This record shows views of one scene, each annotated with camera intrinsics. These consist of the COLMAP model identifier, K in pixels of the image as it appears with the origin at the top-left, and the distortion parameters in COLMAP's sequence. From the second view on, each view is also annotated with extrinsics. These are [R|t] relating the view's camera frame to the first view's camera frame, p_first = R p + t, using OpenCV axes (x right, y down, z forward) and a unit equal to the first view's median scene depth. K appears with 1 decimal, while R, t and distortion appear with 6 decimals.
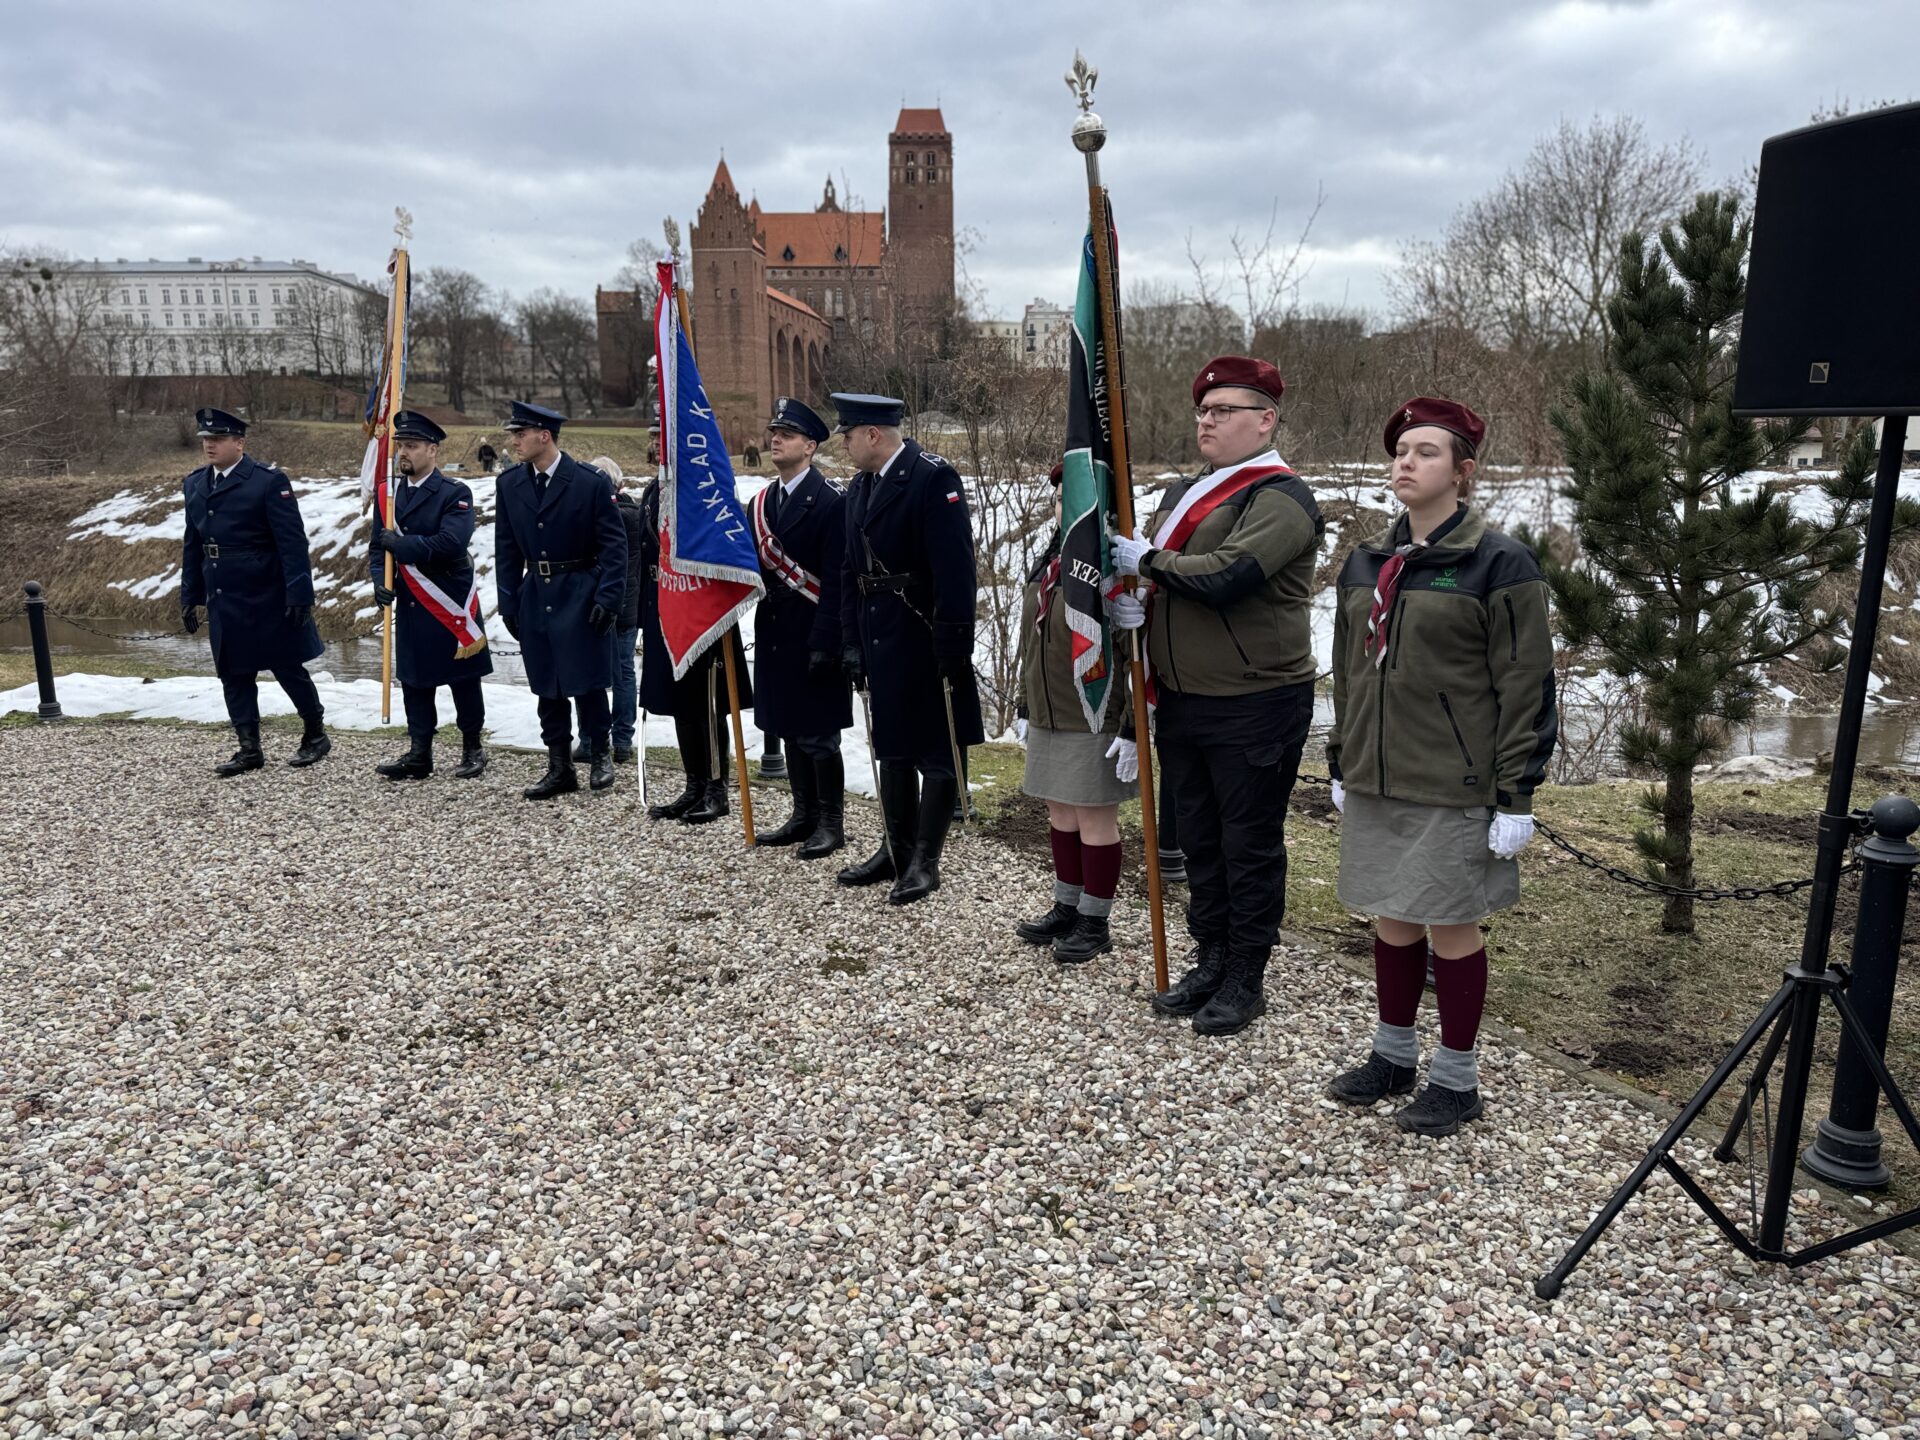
lens RADIAL K [[1363.7, 0, 970.1], [0, 1363.7, 775.9], [0, 0, 1]] dist [0.002921, -0.011376]
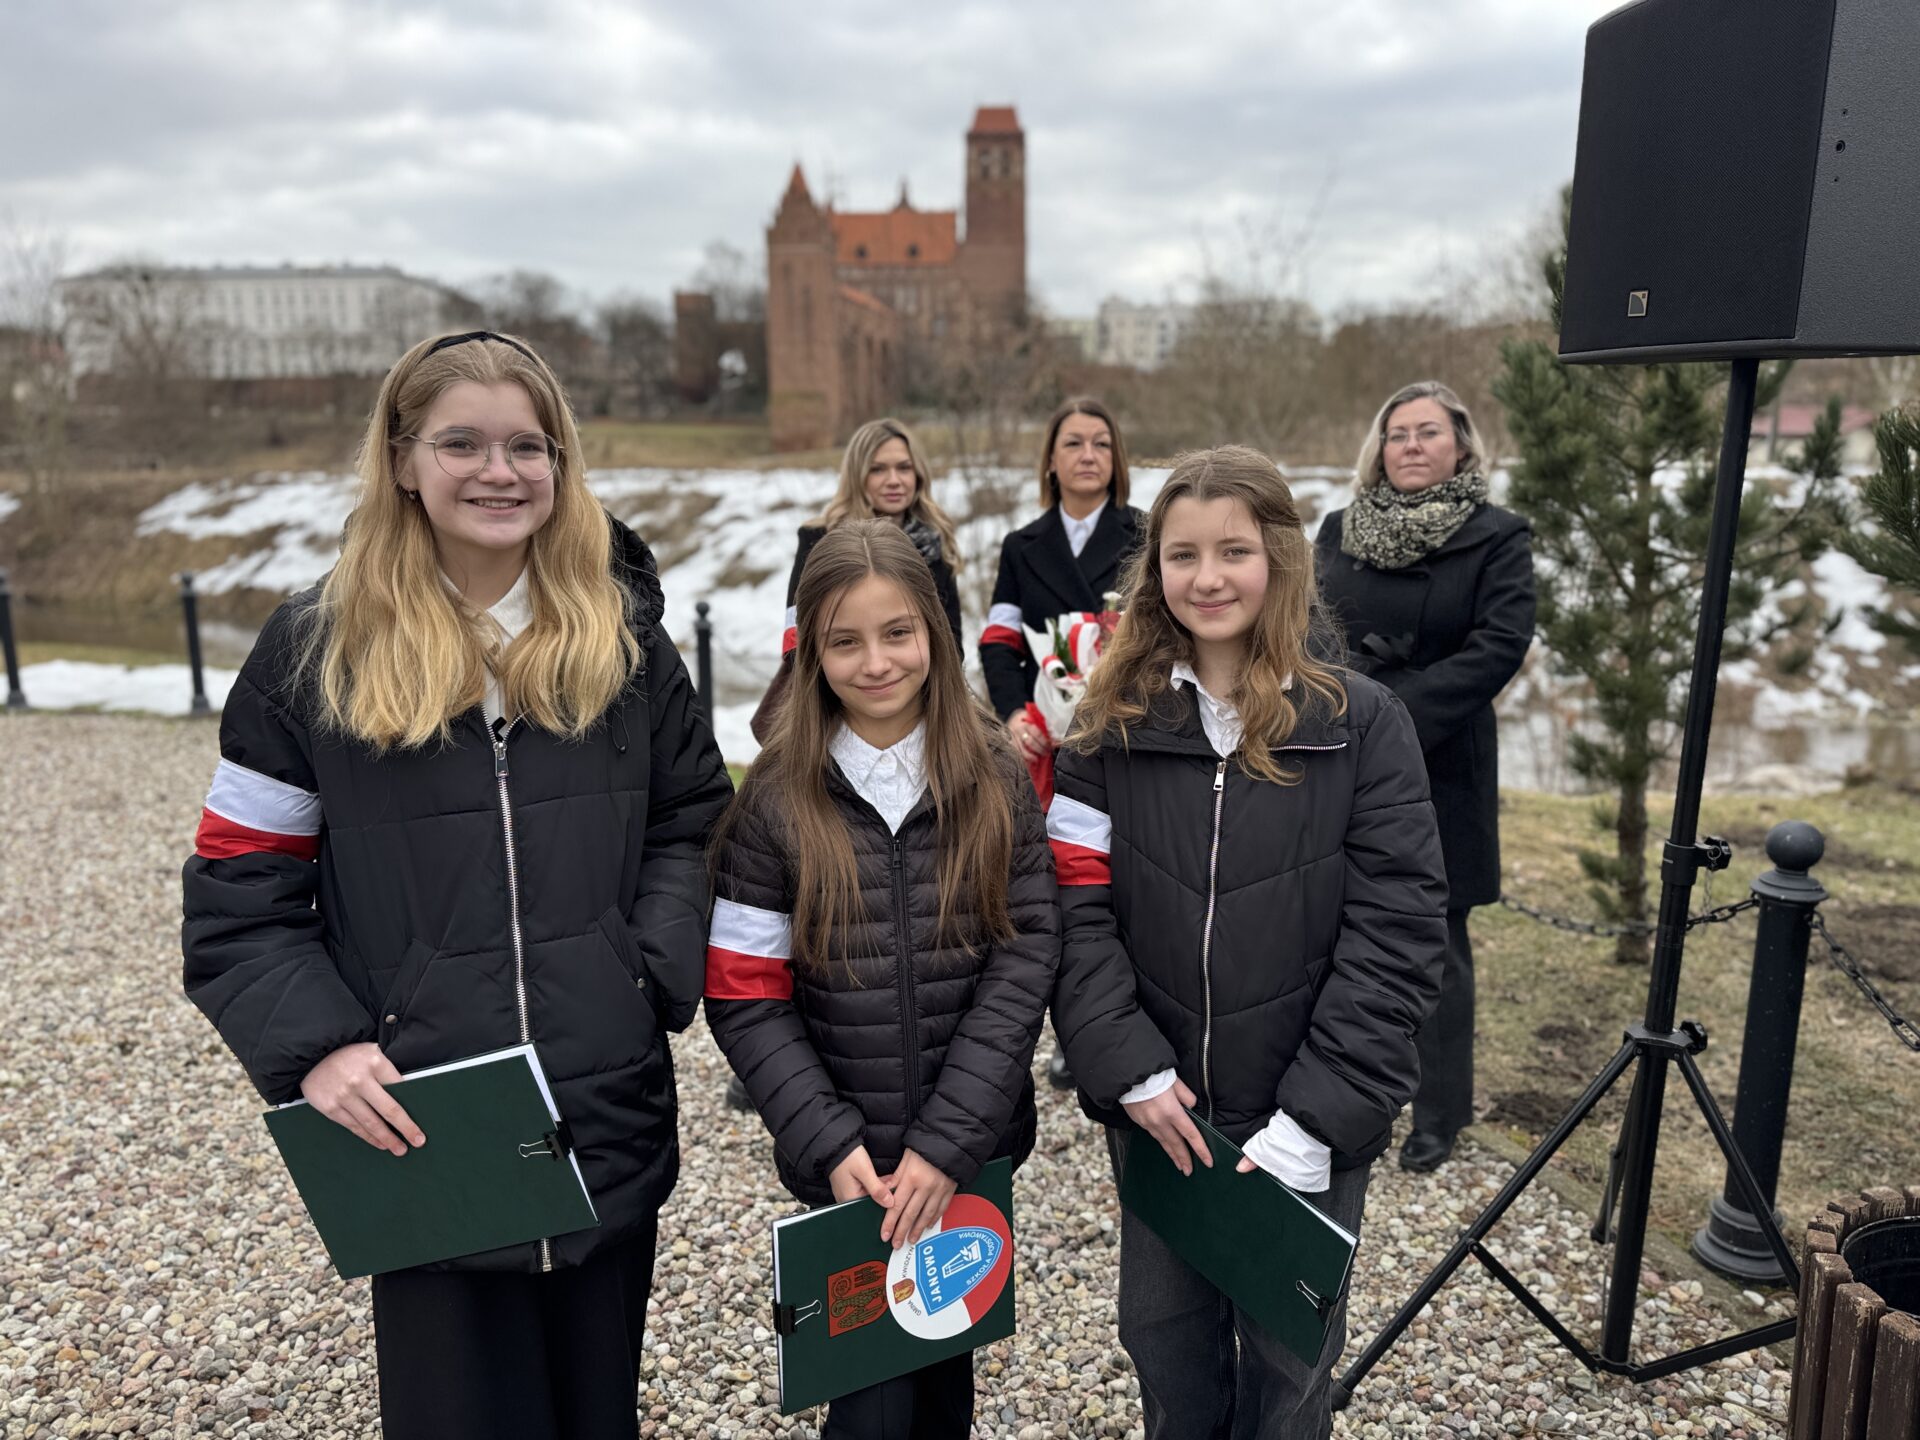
lens RADIAL K [[1368.4, 0, 966.0], [0, 1368.4, 762.2], [0, 0, 1]] dist [-0.001660, -0.008721]
pose [[0.998259, 0.012423, -0.057660, 0.211876], [-0.012925, 0.999882, -0.008333, -0.007801], [0.057550, 0.009064, 0.998301, 0.121180]]
